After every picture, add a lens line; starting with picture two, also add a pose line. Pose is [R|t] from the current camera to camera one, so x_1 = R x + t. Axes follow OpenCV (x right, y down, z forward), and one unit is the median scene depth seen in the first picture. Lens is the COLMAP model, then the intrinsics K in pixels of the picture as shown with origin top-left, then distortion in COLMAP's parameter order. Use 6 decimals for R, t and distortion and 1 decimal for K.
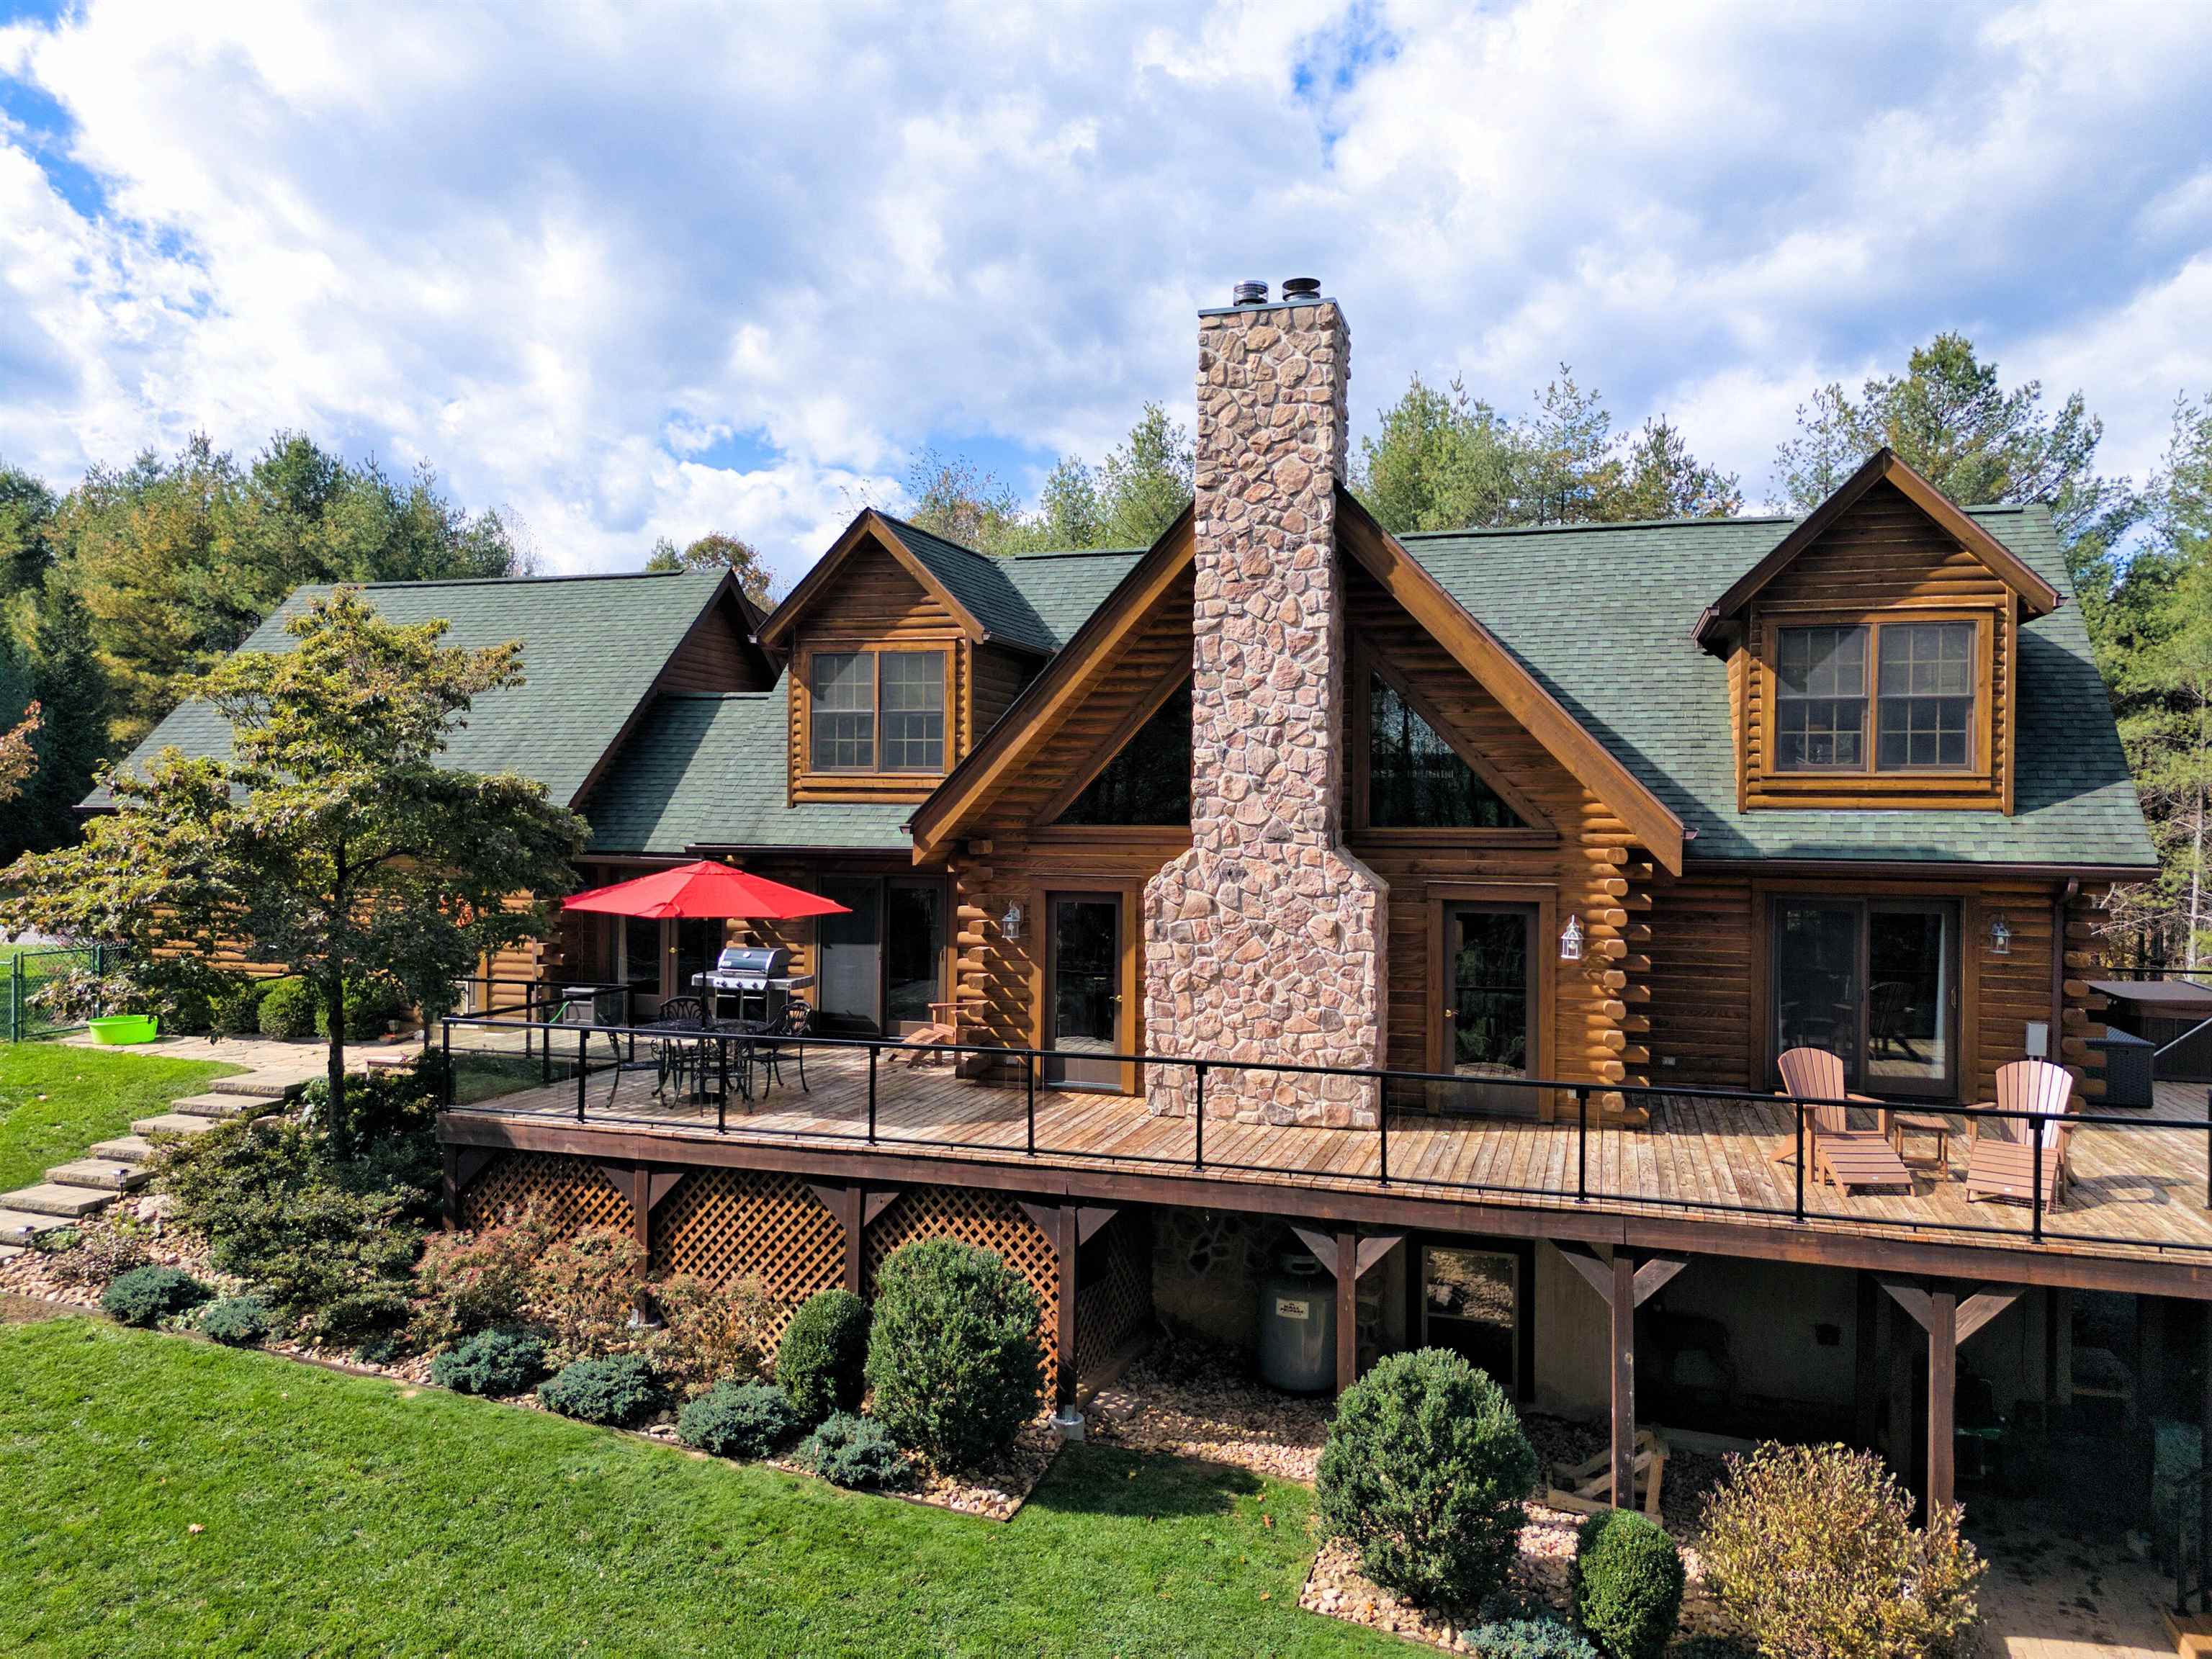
lens RADIAL K [[1567.1, 0, 1110.7], [0, 1567.1, 826.5], [0, 0, 1]] dist [0.068893, -0.052213]
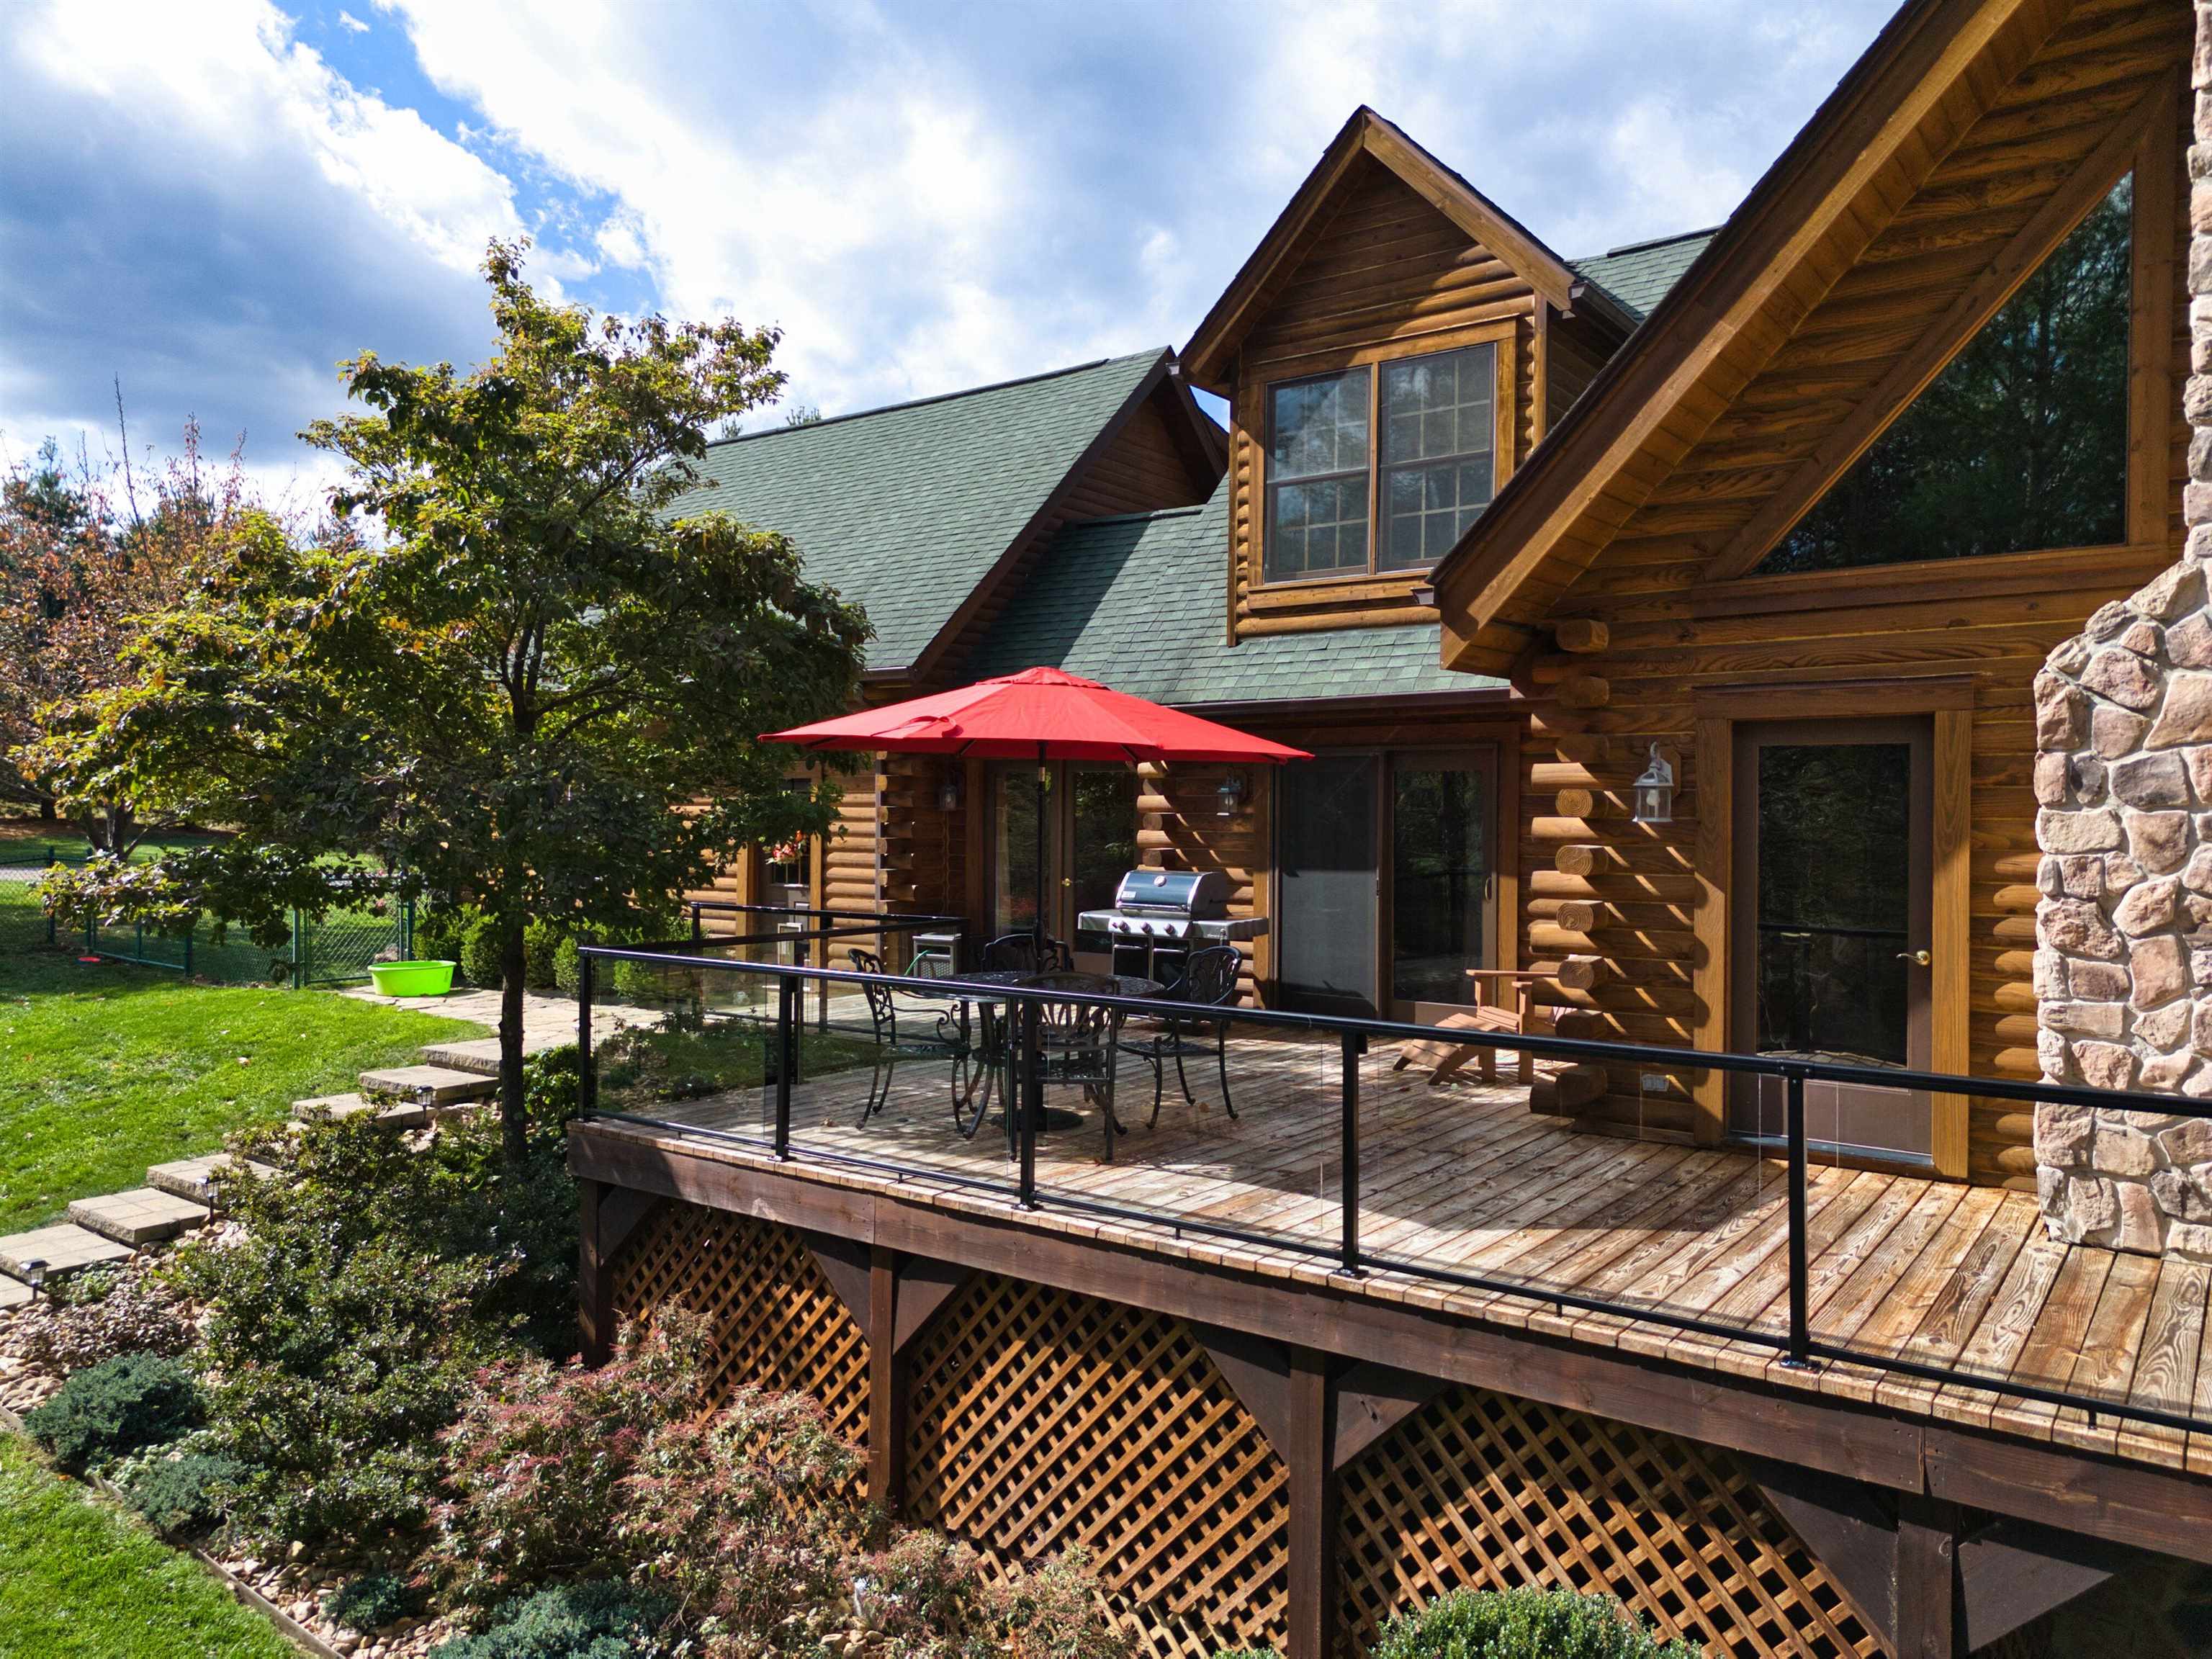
lens RADIAL K [[1567.1, 0, 1100.2], [0, 1567.1, 816.4], [0, 0, 1]] dist [0.068893, -0.052213]
pose [[0.946527, -0.001641, -0.322621, -0.075094], [-0.001655, 0.999949, -0.009941, 0.081818], [0.322621, 0.009943, 0.946476, 0.548065]]
